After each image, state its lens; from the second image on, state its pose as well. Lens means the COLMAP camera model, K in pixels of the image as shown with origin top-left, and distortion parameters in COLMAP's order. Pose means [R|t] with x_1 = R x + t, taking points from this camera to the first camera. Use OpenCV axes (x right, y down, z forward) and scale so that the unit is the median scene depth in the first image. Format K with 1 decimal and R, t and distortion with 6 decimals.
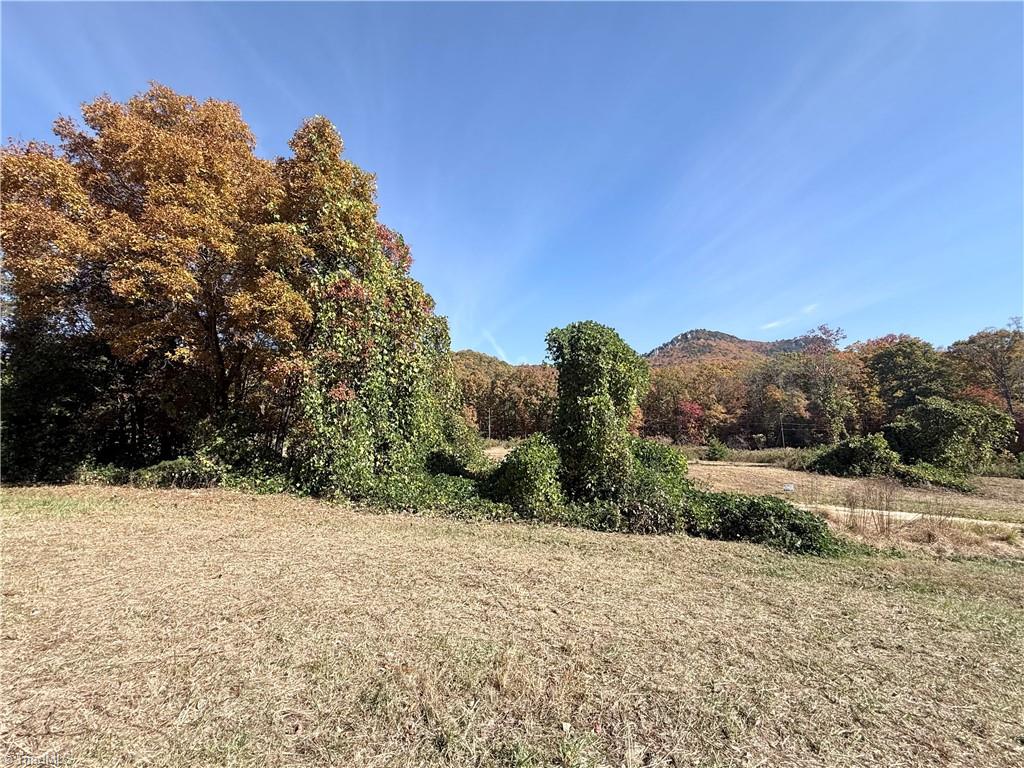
lens RADIAL K [[424.2, 0, 512.0], [0, 424.2, 384.0], [0, 0, 1]] dist [-0.008321, -0.000228]
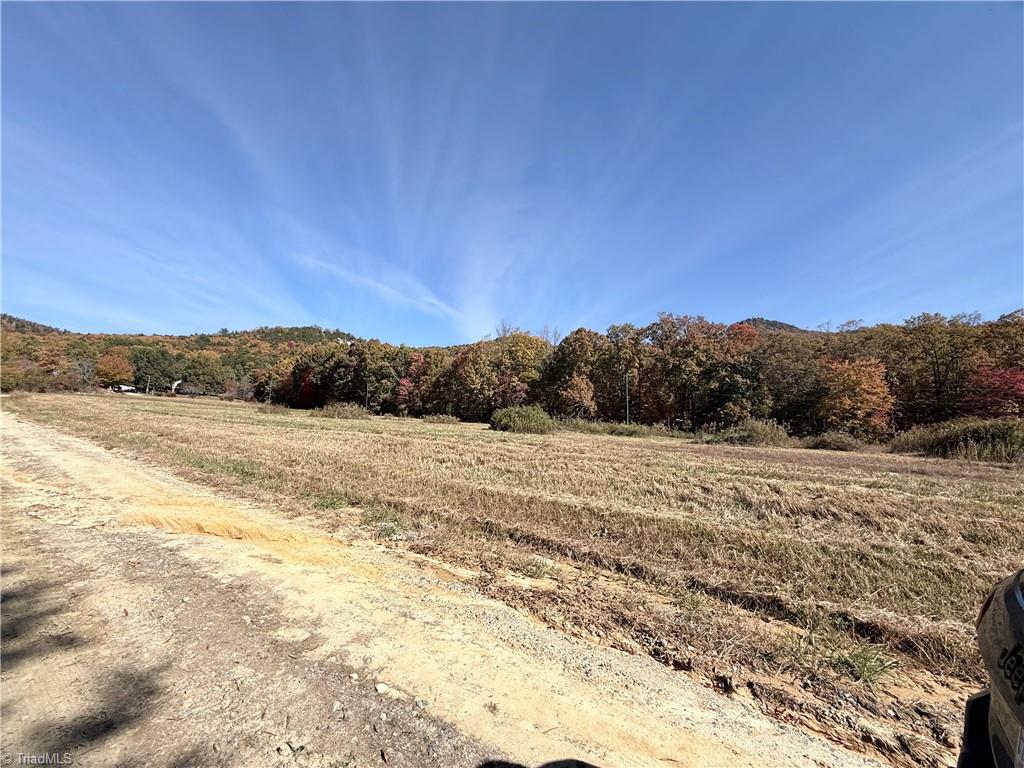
lens RADIAL K [[405.7, 0, 510.9], [0, 405.7, 384.4], [0, 0, 1]] dist [-0.001275, 0.000070]
pose [[0.995239, 0.020913, -0.095193, -0.186535], [-0.018446, 0.999473, 0.026729, 0.063496], [0.095701, -0.024846, 0.995100, 0.419854]]
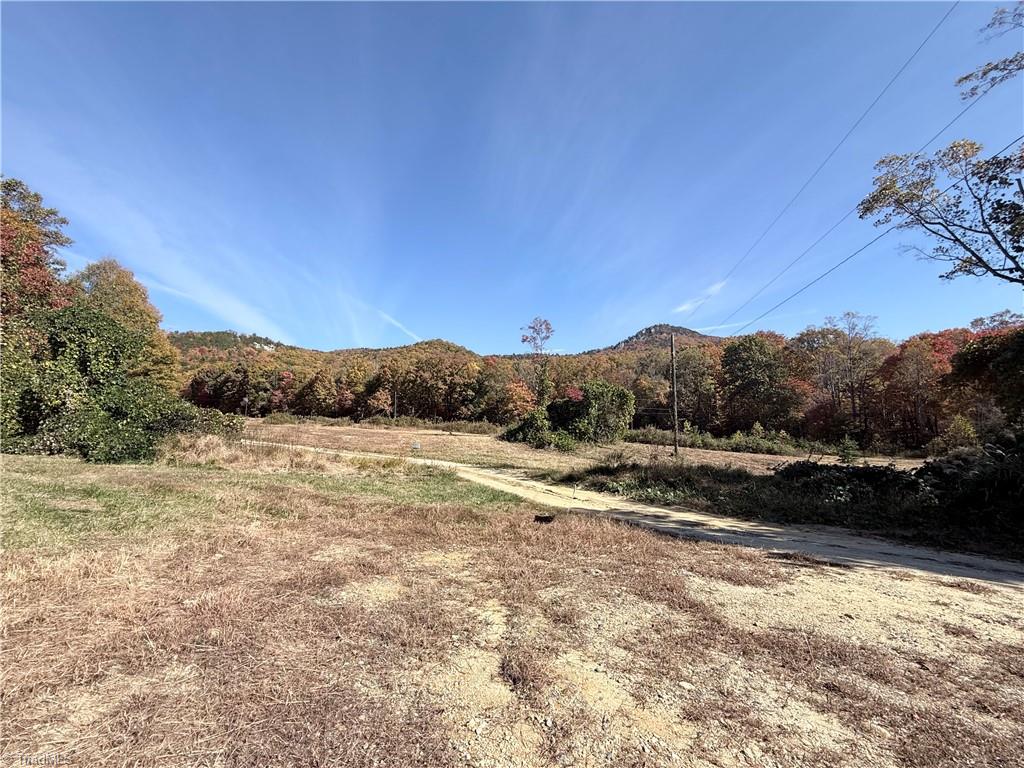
lens RADIAL K [[405.7, 0, 510.9], [0, 405.7, 384.4], [0, 0, 1]] dist [-0.001275, 0.000070]
pose [[0.998955, 0.014909, 0.043211, 0.215662], [-0.016079, 0.999510, 0.026859, 0.006620], [-0.042789, -0.027525, 0.998705, -0.050261]]
